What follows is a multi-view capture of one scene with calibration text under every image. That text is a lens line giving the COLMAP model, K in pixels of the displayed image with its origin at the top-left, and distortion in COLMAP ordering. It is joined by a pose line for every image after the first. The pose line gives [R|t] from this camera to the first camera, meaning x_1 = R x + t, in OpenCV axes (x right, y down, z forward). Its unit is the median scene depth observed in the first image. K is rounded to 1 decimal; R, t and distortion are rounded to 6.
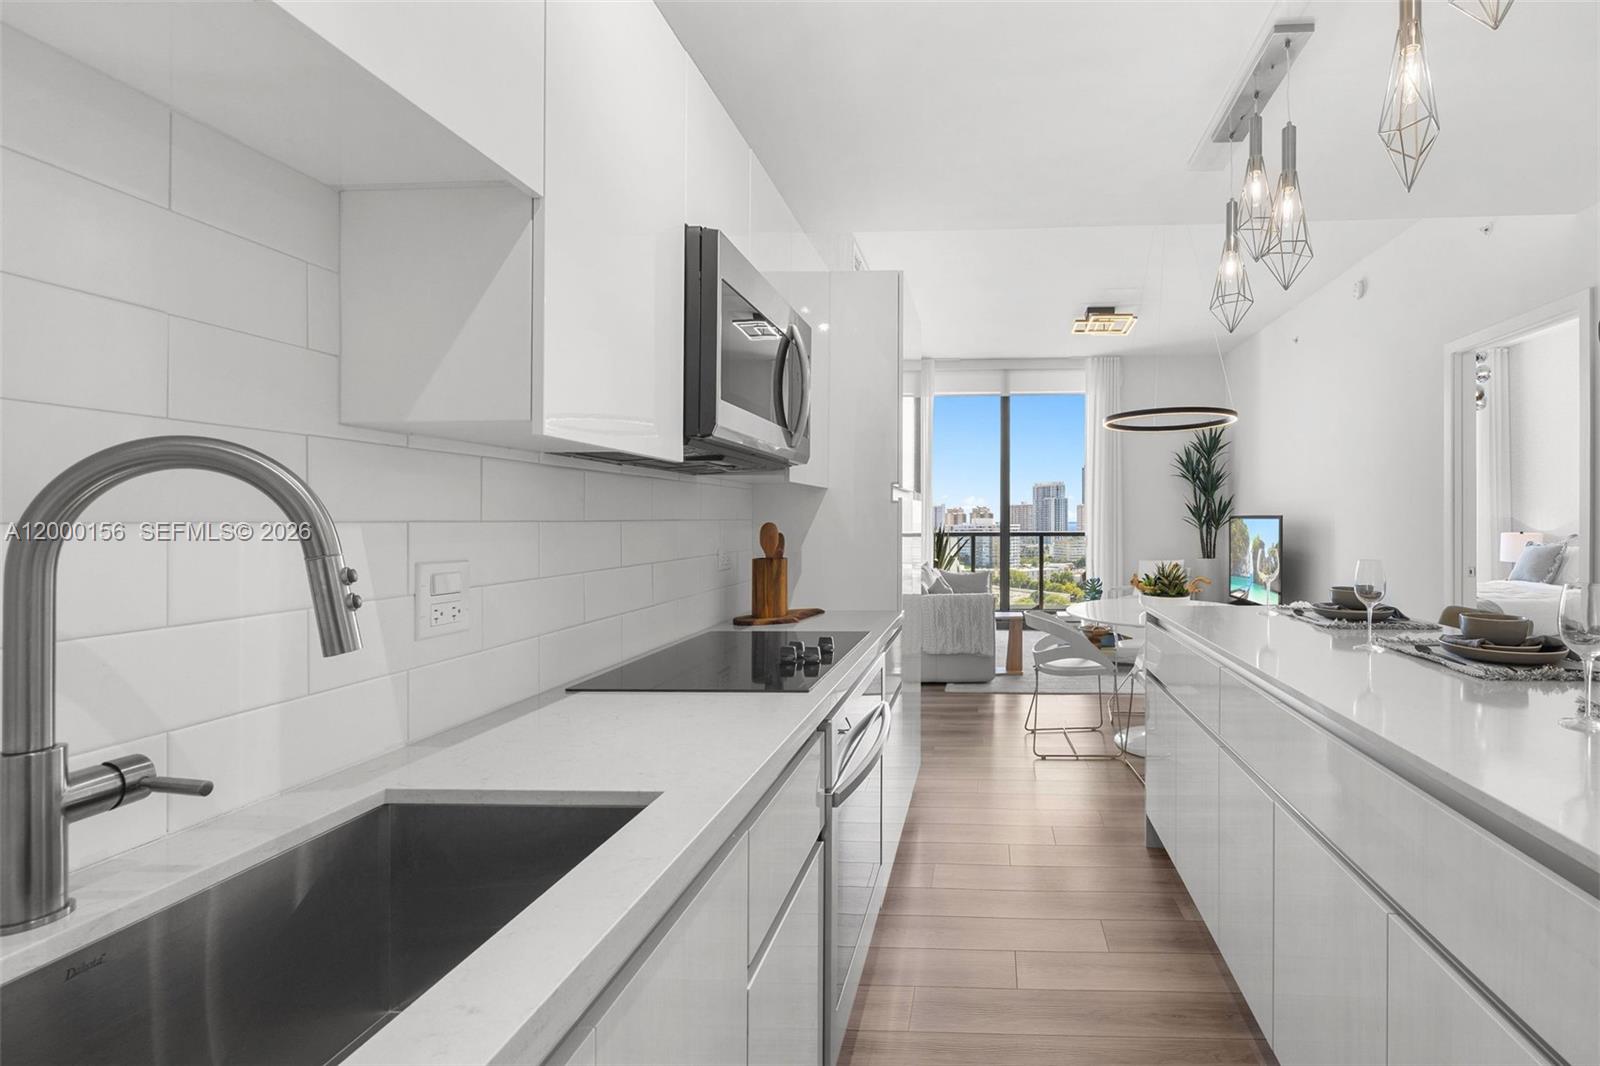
lens RADIAL K [[742.8, 0, 799.8], [0, 742.8, 516.4], [0, 0, 1]] dist [0.001506, 0.000038]
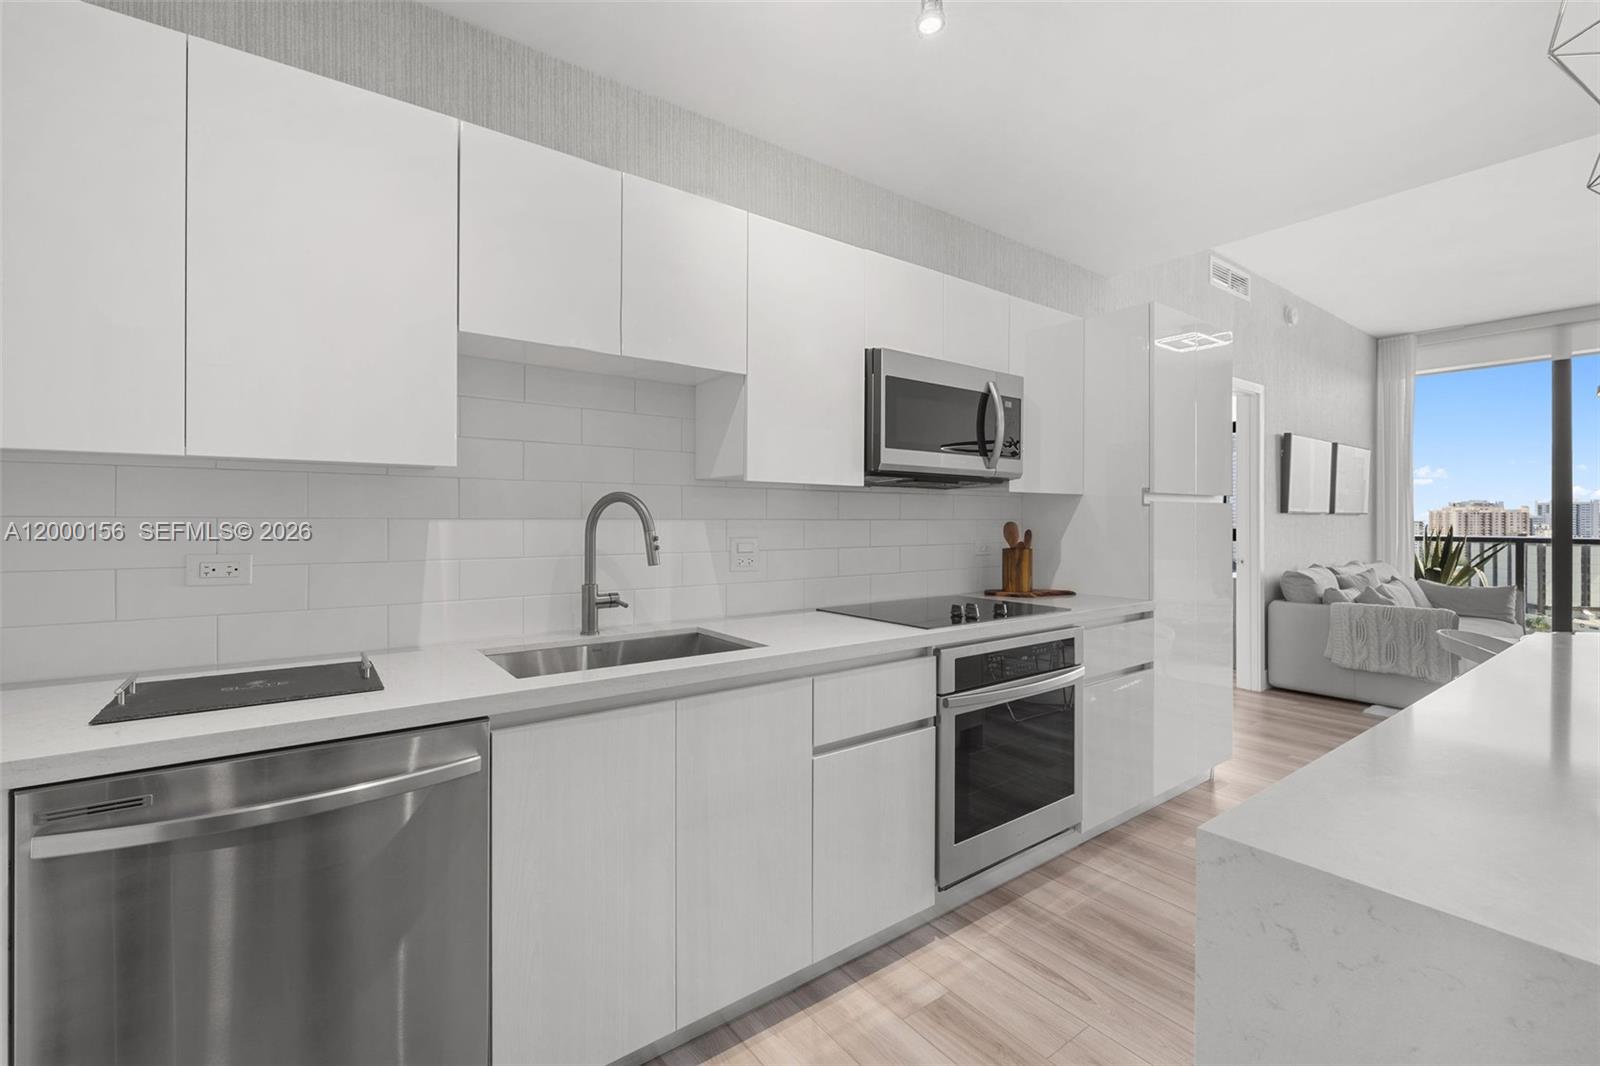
lens RADIAL K [[683.3, 0, 807.5], [0, 683.3, 512.6], [0, 0, 1]] dist [0.000653, -0.000037]
pose [[0.642955, -0.003236, -0.765897, 0.769982], [-0.001151, 0.999986, -0.005192, -0.002231], [0.765903, 0.004220, 0.642942, -0.101401]]
